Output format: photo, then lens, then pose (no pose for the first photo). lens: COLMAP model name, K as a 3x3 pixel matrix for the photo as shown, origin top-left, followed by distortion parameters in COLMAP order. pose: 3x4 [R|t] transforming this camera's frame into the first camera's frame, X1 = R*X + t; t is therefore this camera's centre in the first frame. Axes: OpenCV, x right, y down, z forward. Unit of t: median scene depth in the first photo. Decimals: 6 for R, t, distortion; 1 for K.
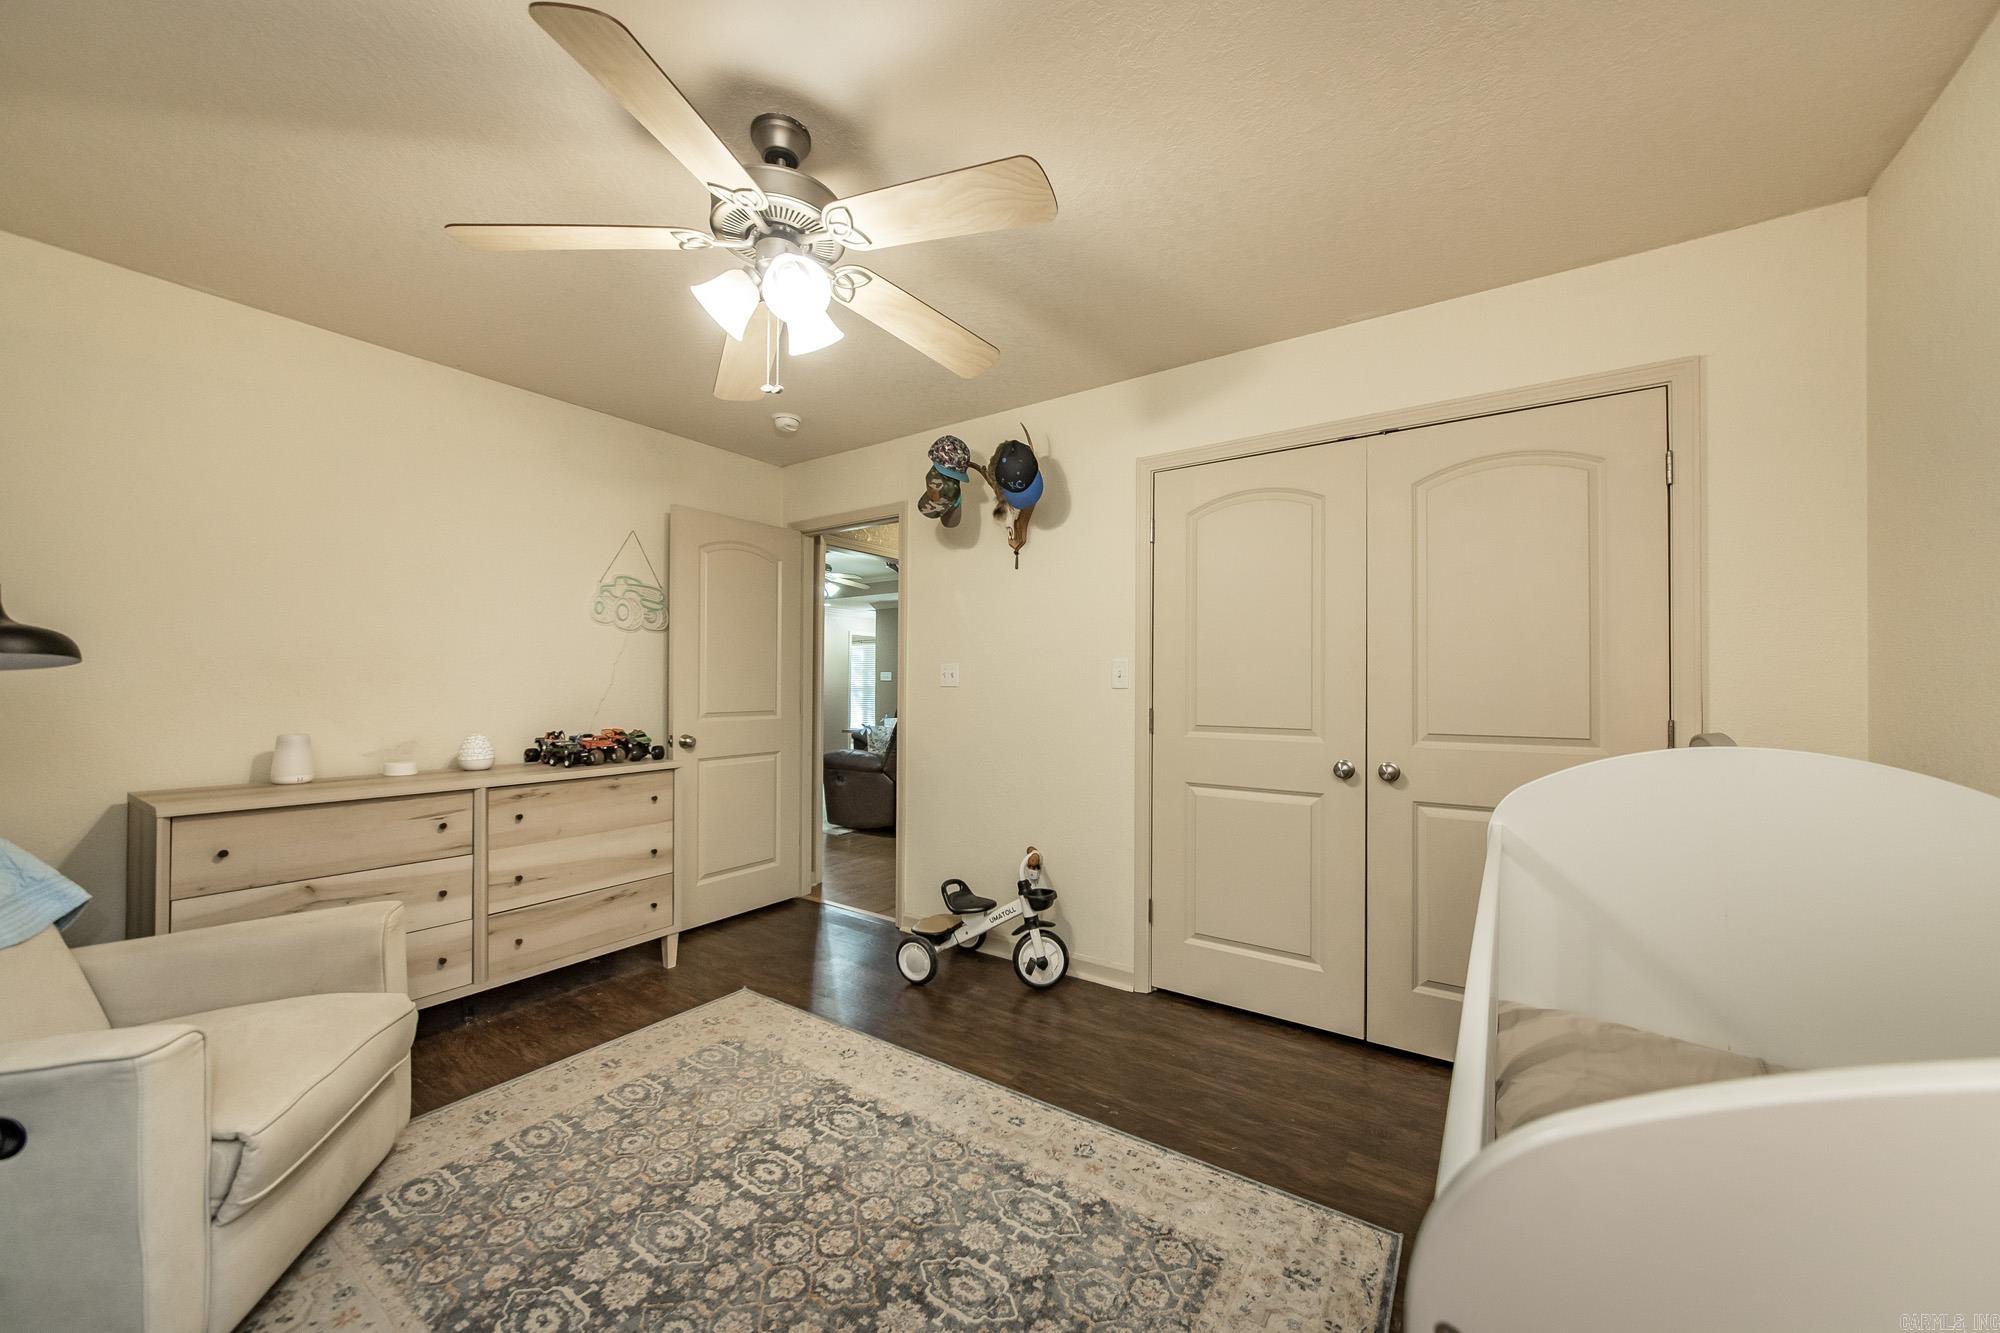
lens RADIAL K [[706.1, 0, 1000.0], [0, 706.1, 666.5], [0, 0, 1]] dist [0.001117, 0.000110]
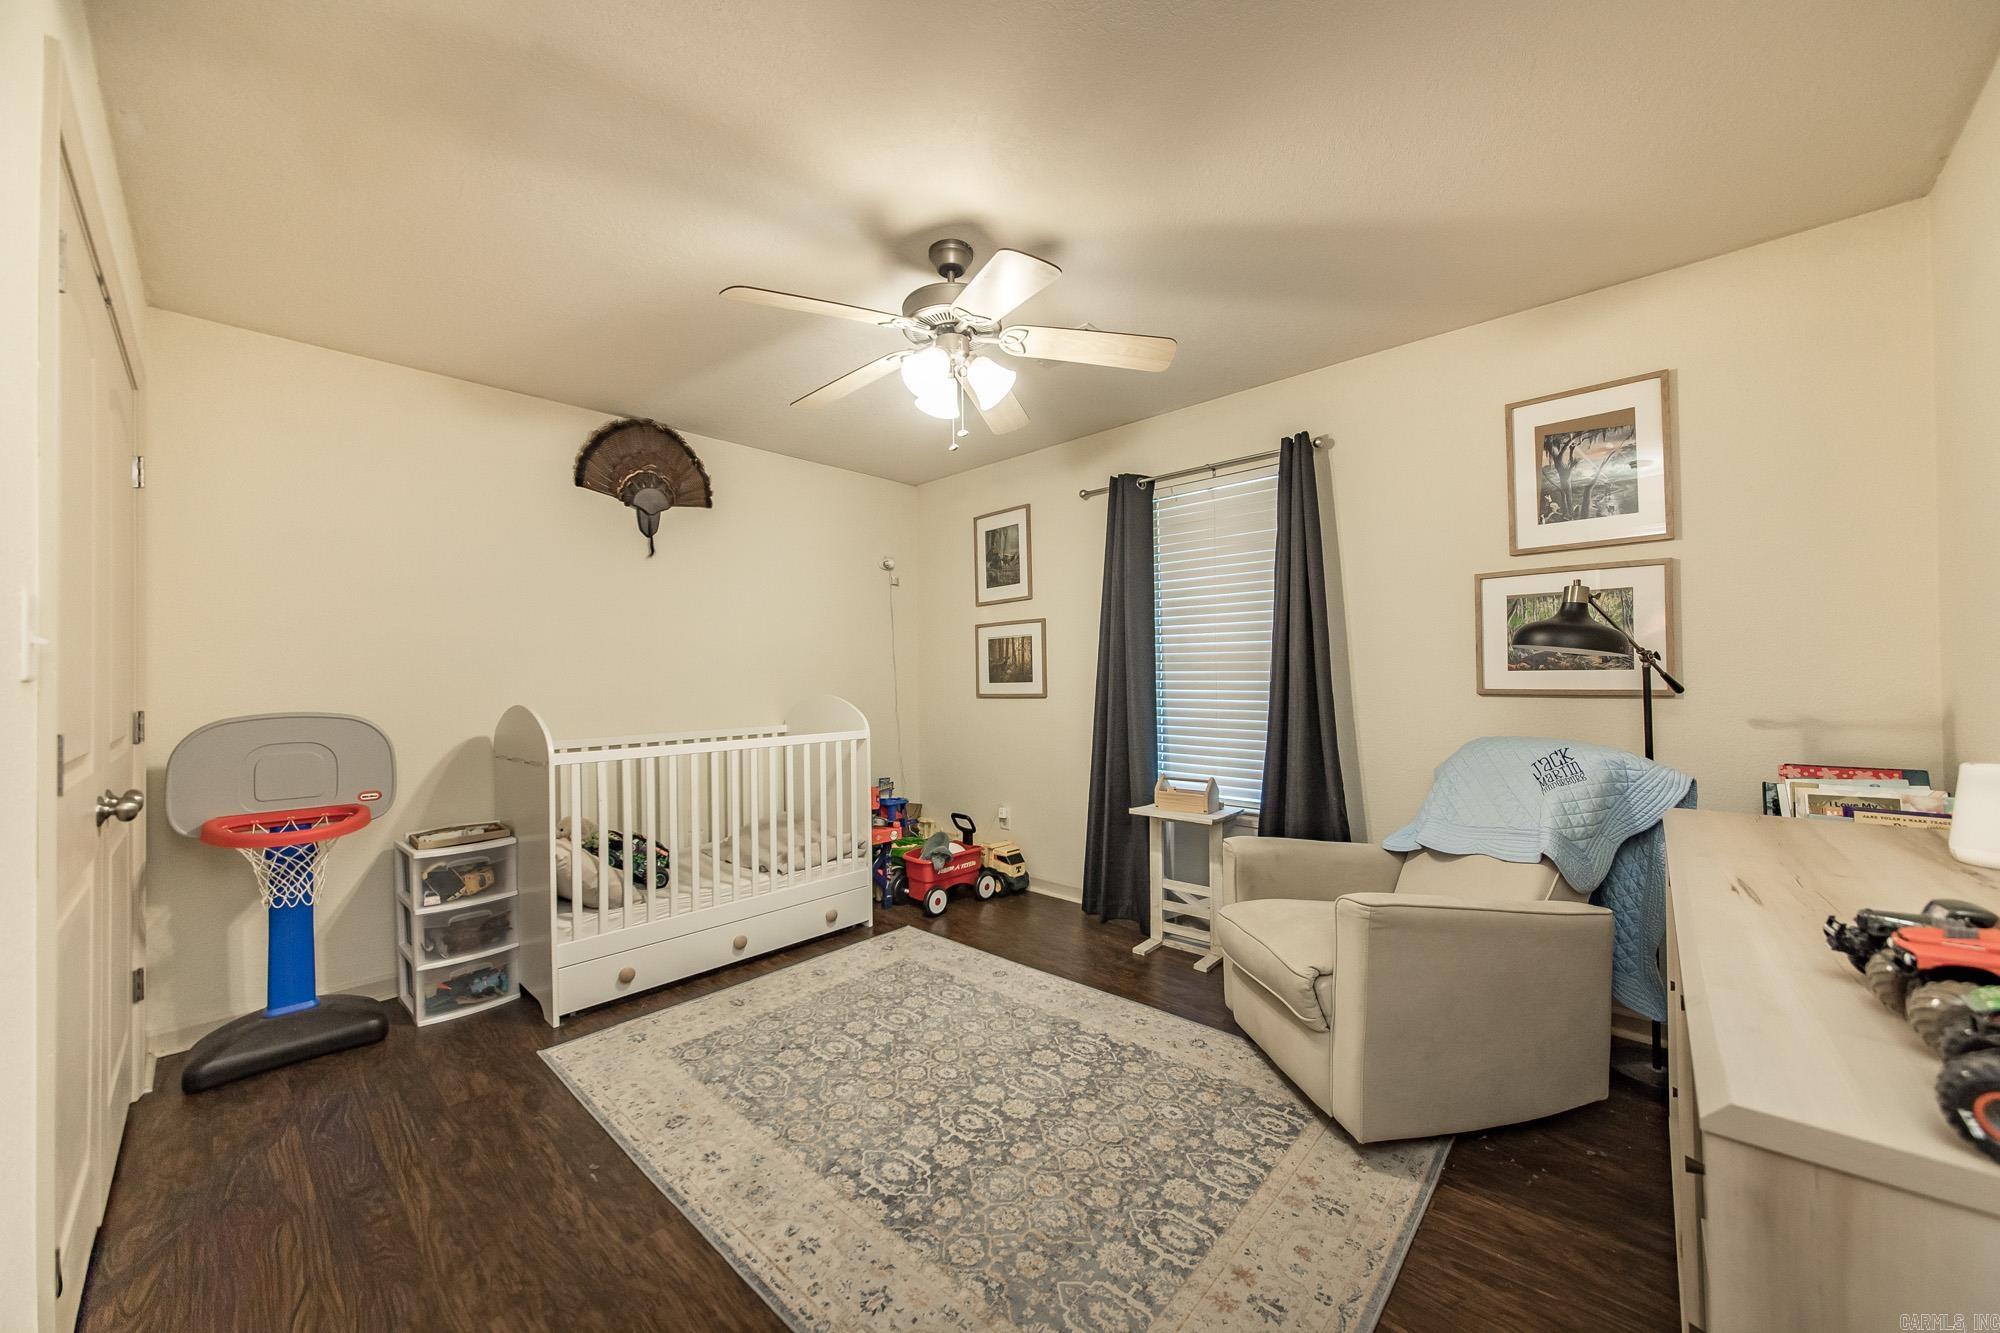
lens RADIAL K [[706.1, 0, 1000.0], [0, 706.1, 666.5], [0, 0, 1]] dist [0.001117, 0.000110]
pose [[-0.989561, 0.012289, 0.143587, -0.520765], [0.007106, 0.999307, -0.036551, 0.058389], [-0.143937, -0.035150, -0.988962, 2.029861]]
